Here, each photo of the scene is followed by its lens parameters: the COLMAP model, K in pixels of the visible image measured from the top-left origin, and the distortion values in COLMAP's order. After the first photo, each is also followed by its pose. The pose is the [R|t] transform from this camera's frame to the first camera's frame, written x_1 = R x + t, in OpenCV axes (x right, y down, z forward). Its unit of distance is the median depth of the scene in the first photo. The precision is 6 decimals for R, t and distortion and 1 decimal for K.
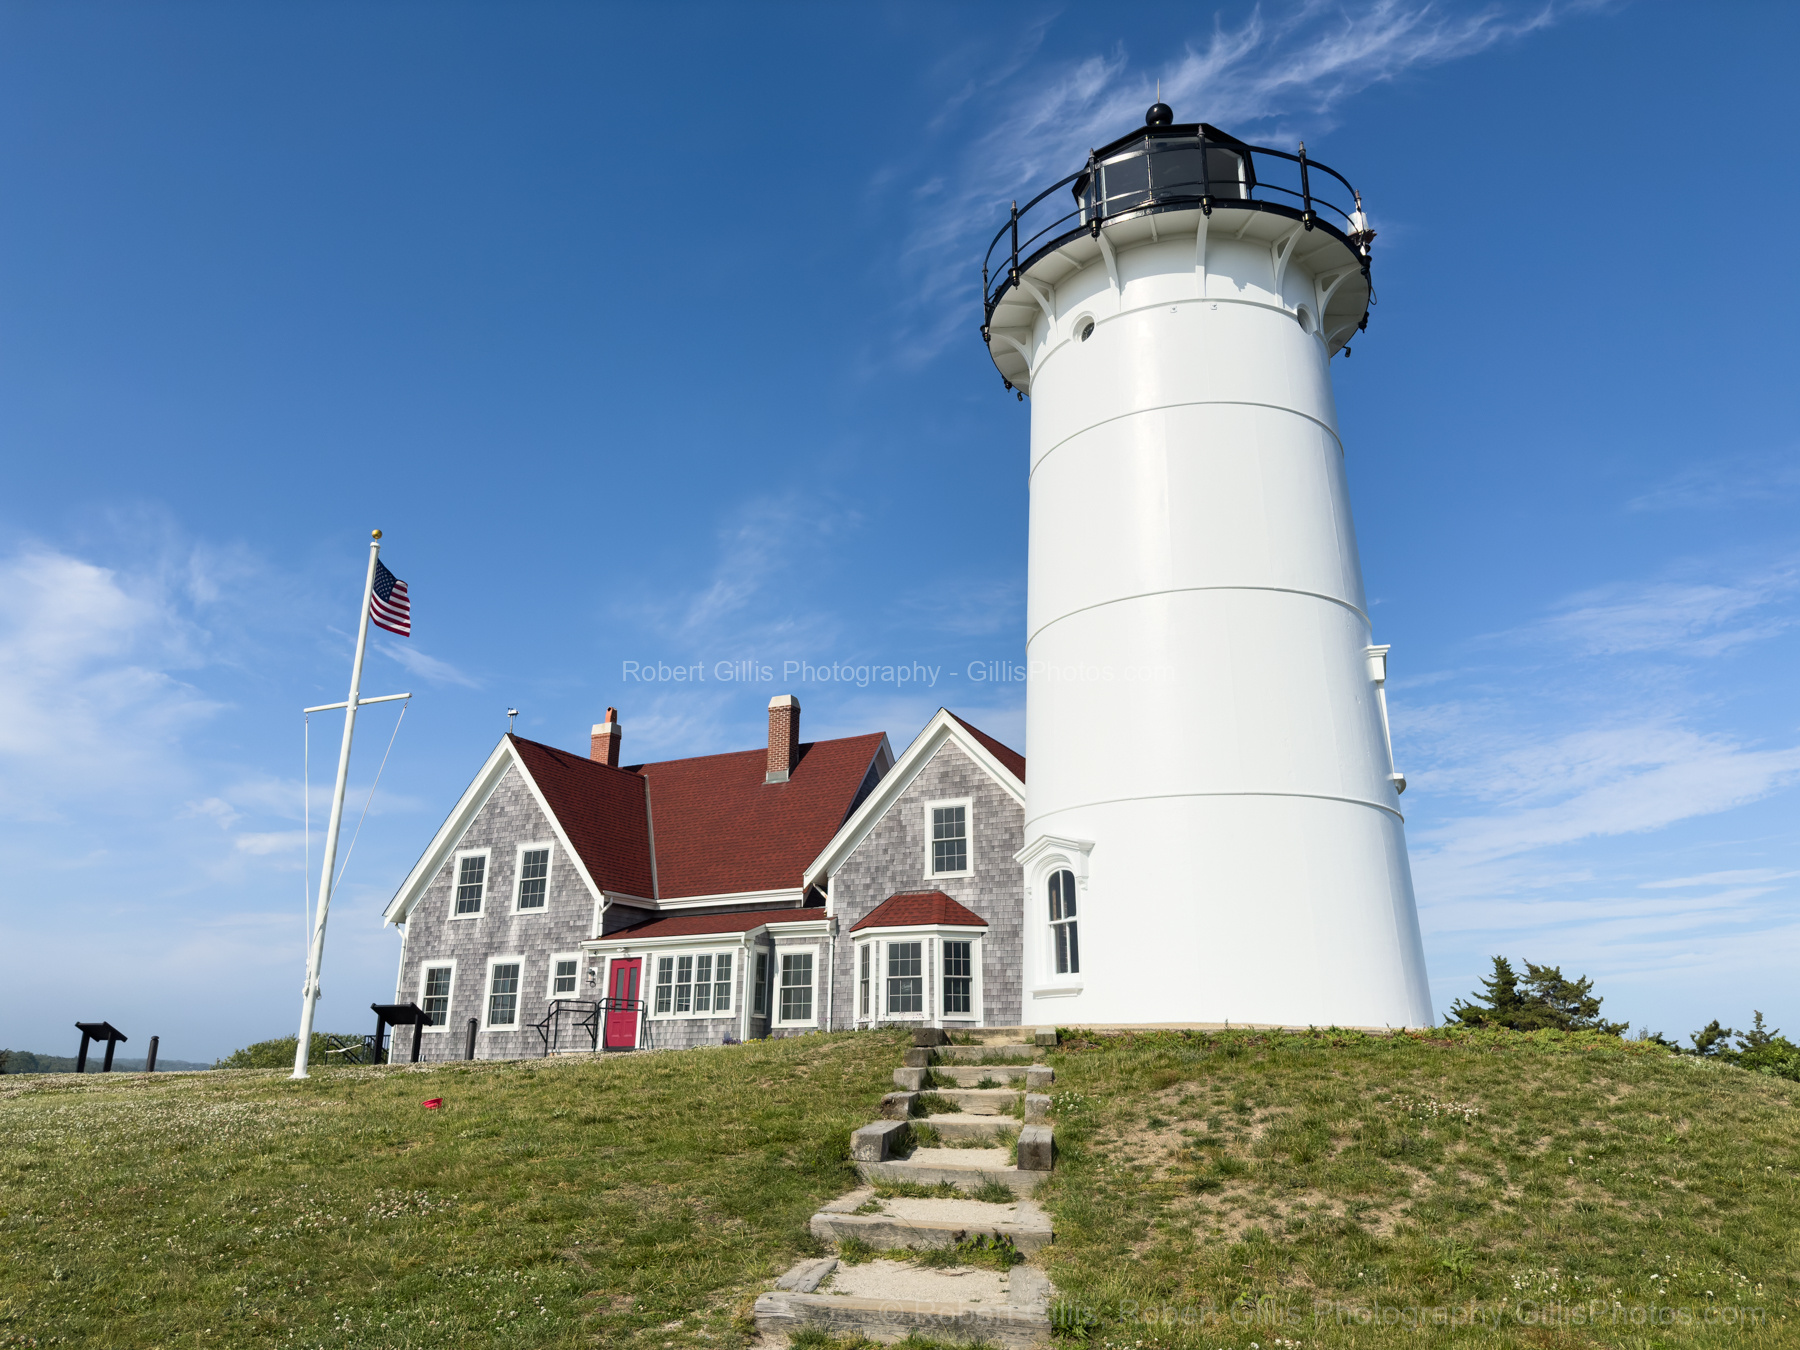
lens RADIAL K [[1261.1, 0, 936.5], [0, 1261.1, 647.9], [0, 0, 1]] dist [0.027007, -0.032862]
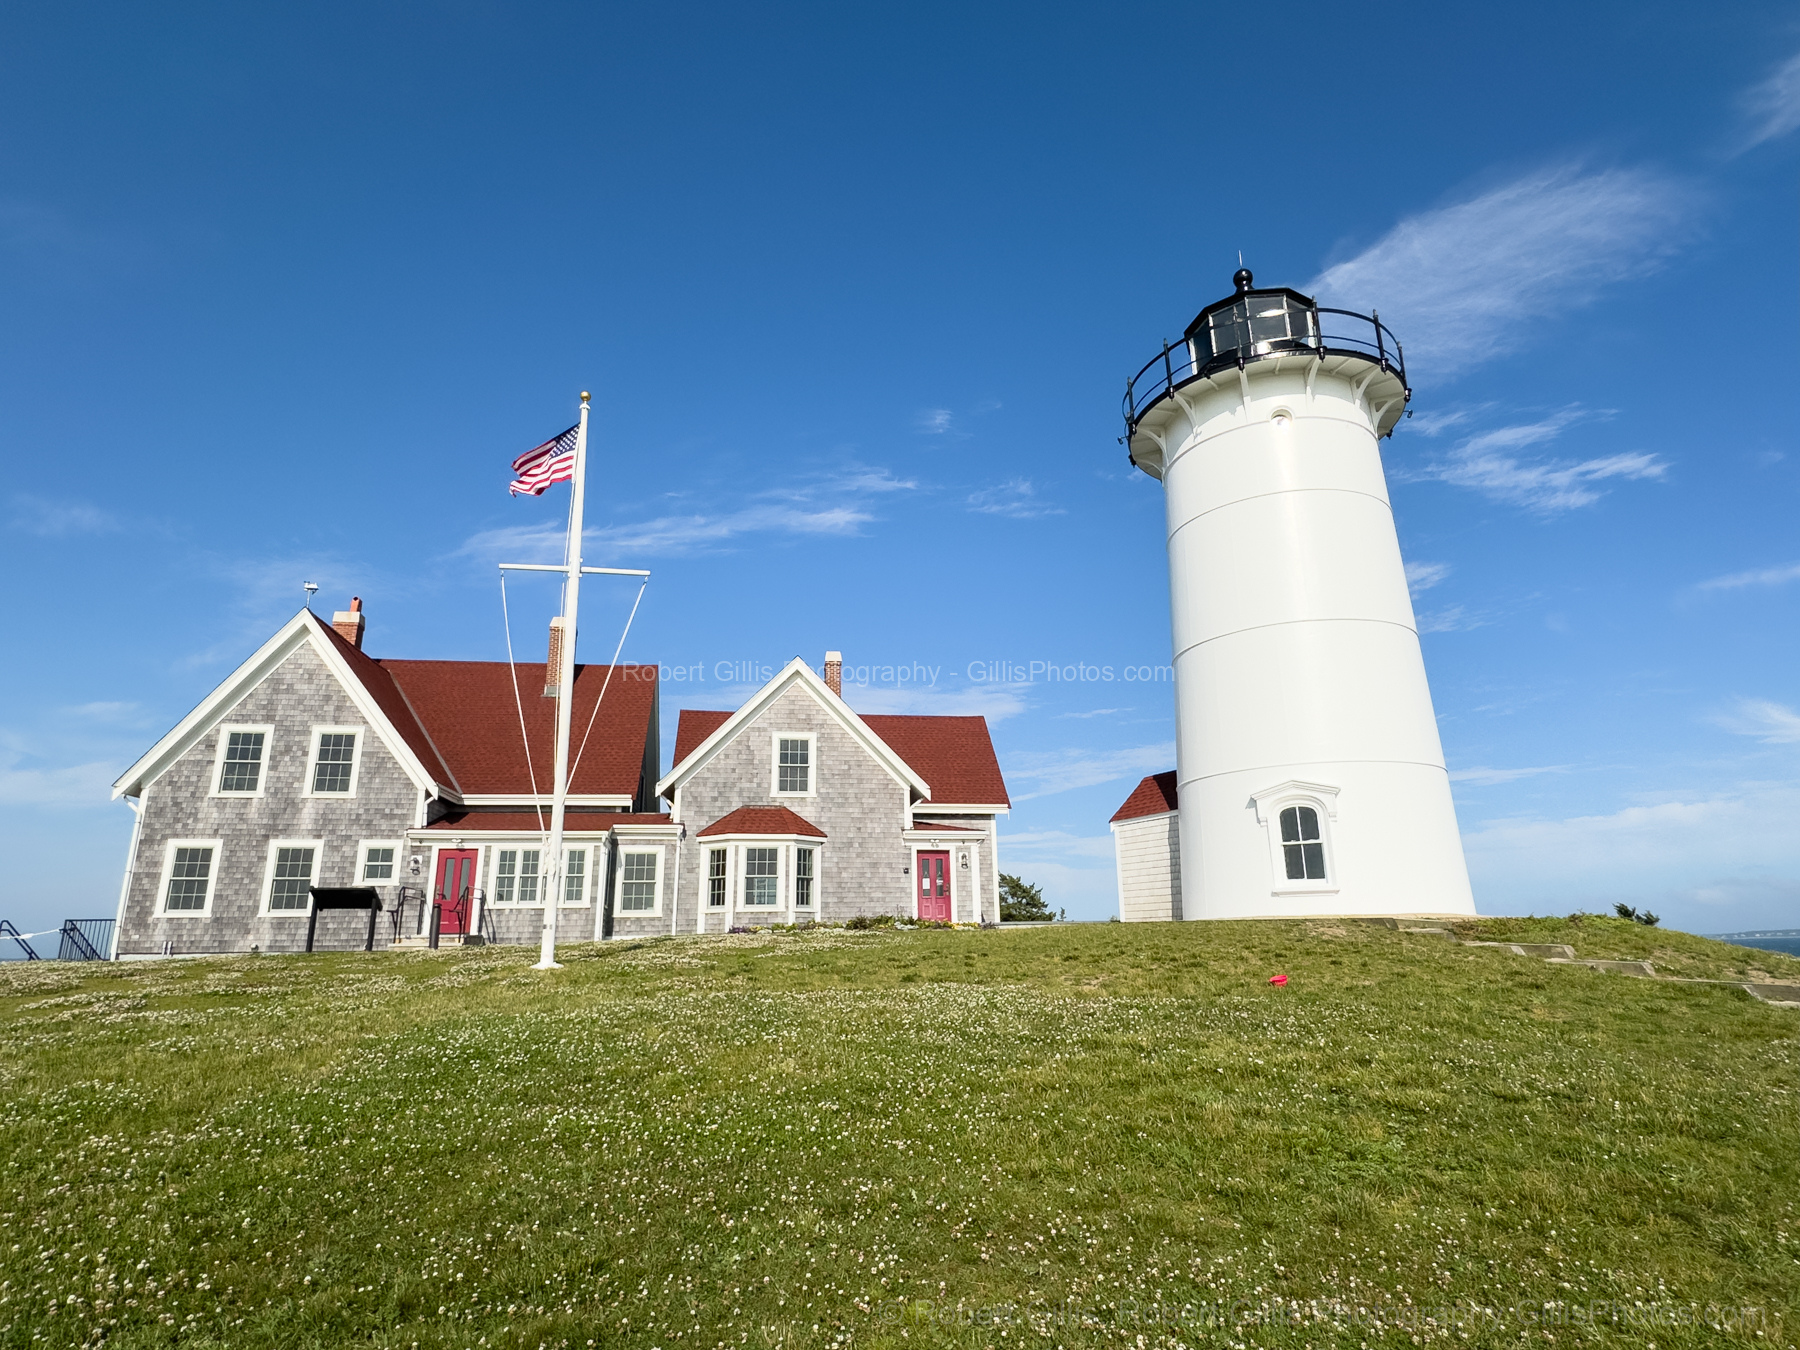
lens RADIAL K [[954.3, 0, 907.7], [0, 954.3, 673.8], [0, 0, 1]] dist [-0.020493, -0.003985]
pose [[0.822611, 0.144291, 0.549992, -0.401027], [-0.167832, 0.985786, -0.007598, 0.051920], [-0.543270, -0.086056, 0.835136, 0.177721]]
